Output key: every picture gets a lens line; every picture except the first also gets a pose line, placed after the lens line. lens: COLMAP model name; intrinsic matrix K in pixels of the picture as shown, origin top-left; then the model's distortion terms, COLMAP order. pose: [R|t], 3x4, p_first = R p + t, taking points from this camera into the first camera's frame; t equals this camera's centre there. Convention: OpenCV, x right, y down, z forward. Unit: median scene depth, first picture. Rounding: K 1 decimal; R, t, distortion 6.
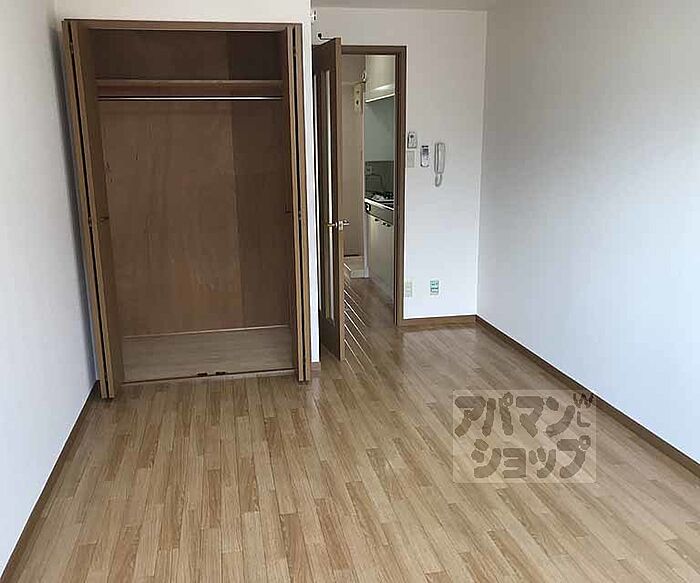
lens RADIAL K [[646.4, 0, 348.2], [0, 646.4, 289.9], [0, 0, 1]] dist [0.041165, -0.061532]
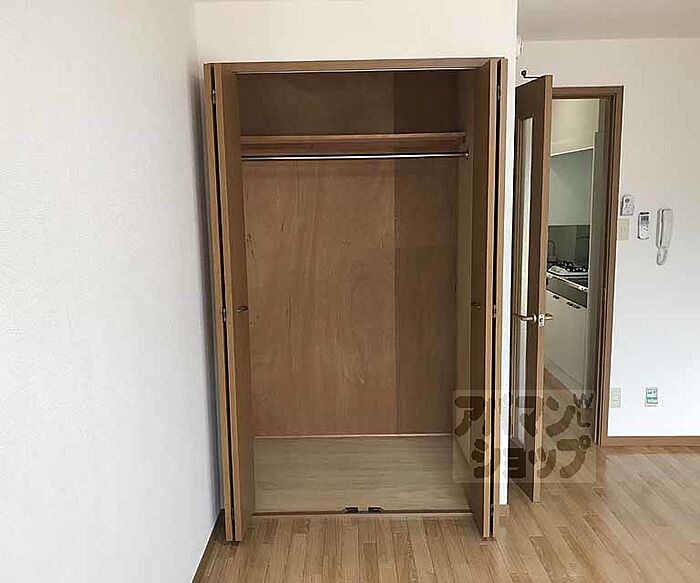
lens RADIAL K [[646.4, 0, 351.0], [0, 646.4, 292.8], [0, 0, 1]] dist [0.041165, -0.061532]
pose [[0.981691, 0.025810, -0.188724, -0.082863], [-0.039844, 0.996684, -0.070951, -0.066843], [0.186267, 0.077172, 0.979464, 0.214787]]
